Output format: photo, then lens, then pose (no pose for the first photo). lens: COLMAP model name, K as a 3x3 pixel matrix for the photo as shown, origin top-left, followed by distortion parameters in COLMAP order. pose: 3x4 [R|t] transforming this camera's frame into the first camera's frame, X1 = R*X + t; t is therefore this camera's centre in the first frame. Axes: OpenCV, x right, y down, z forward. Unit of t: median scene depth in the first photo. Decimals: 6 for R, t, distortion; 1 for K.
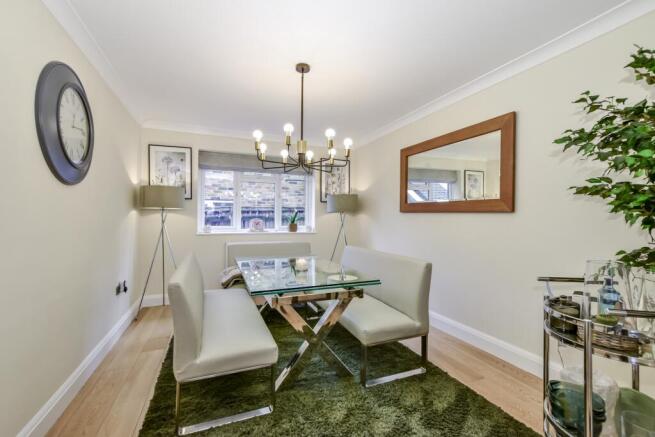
lens RADIAL K [[288.2, 0, 328.1], [0, 288.2, 217.2], [0, 0, 1]] dist [-0.001659, -0.000110]
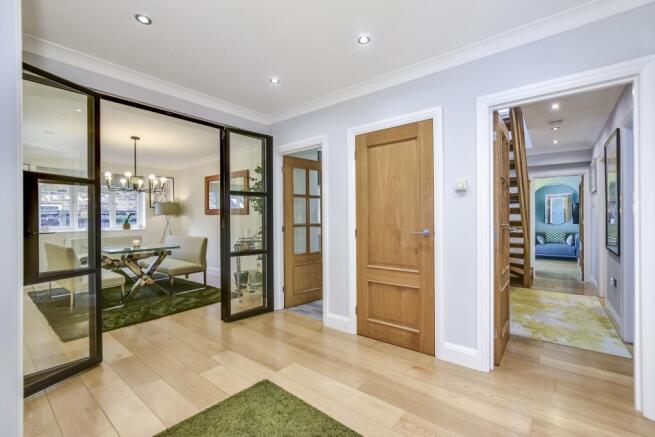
lens RADIAL K [[288.2, 0, 325.2], [0, 288.2, 217.1], [0, 0, 1]] dist [-0.001659, -0.000110]
pose [[0.875216, -0.012291, 0.483576, 0.041588], [0.014522, 0.999894, -0.000869, 0.007517], [-0.483514, 0.007783, 0.875302, -0.637042]]
